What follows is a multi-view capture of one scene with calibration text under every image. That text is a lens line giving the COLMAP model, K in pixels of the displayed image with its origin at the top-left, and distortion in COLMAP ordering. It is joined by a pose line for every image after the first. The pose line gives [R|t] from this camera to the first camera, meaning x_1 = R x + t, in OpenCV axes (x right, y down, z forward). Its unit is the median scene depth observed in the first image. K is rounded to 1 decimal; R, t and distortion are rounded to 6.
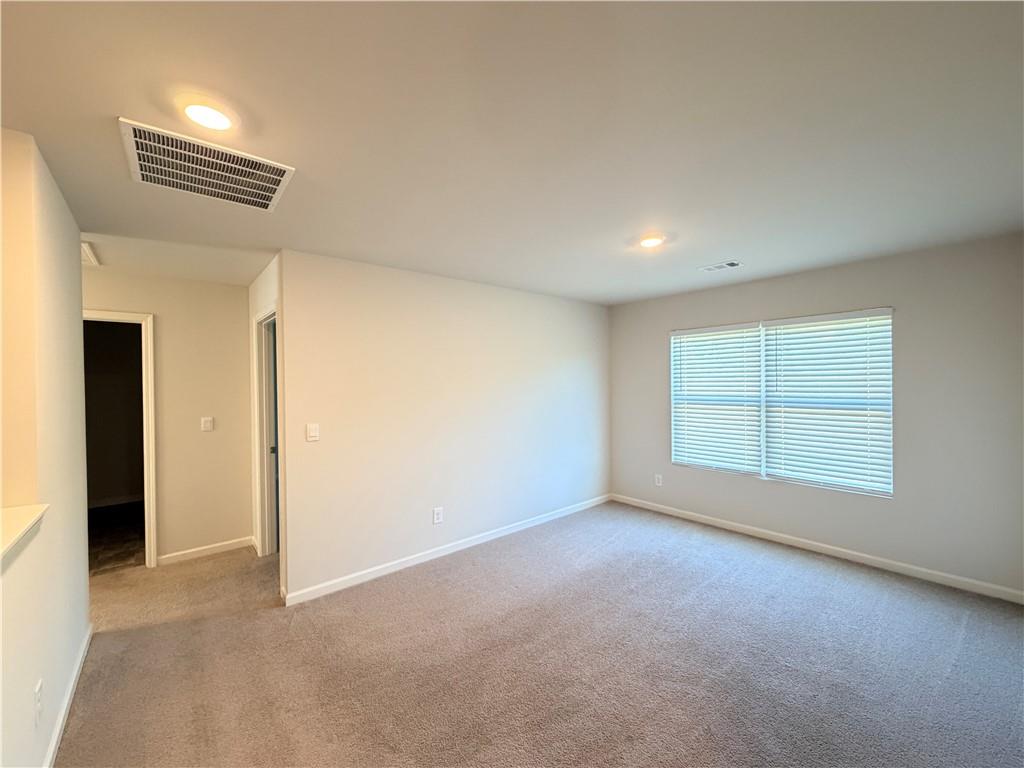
lens RADIAL K [[408.4, 0, 509.5], [0, 408.4, 381.9], [0, 0, 1]] dist [-0.000114, 0.000066]
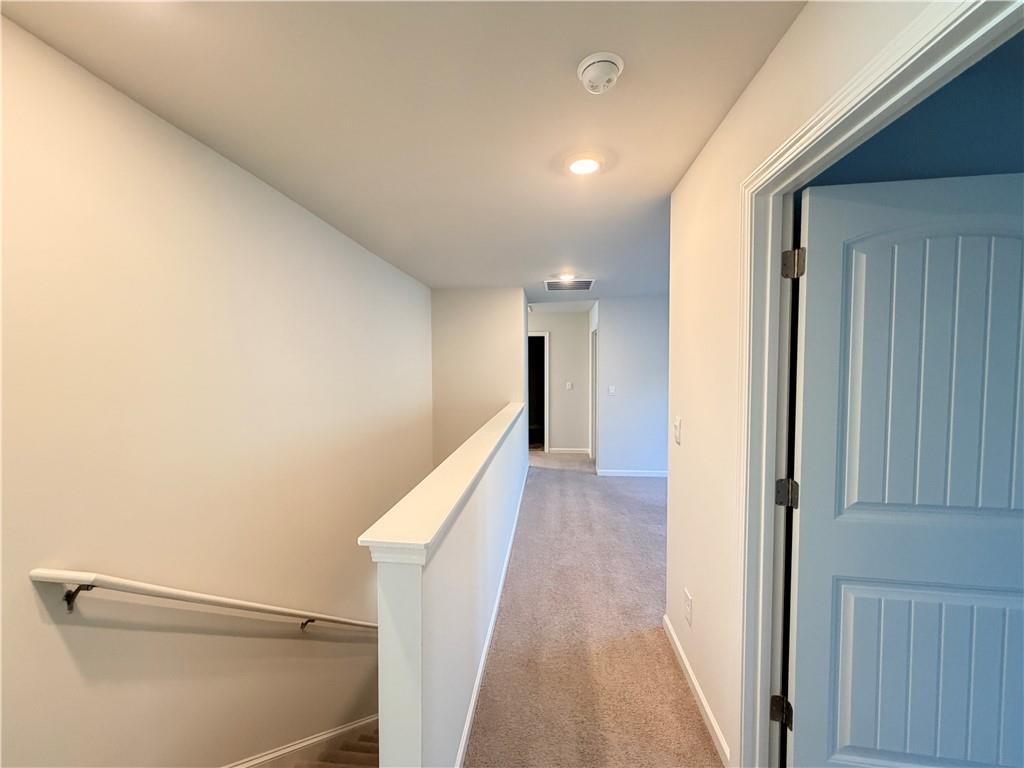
lens RADIAL K [[408.4, 0, 511.4], [0, 408.4, 383.7], [0, 0, 1]] dist [-0.000114, 0.000066]
pose [[0.698325, 0.042935, -0.714492, 0.576188], [-0.007305, 0.998575, 0.052866, -0.009724], [0.715743, -0.031698, 0.697644, -0.699001]]
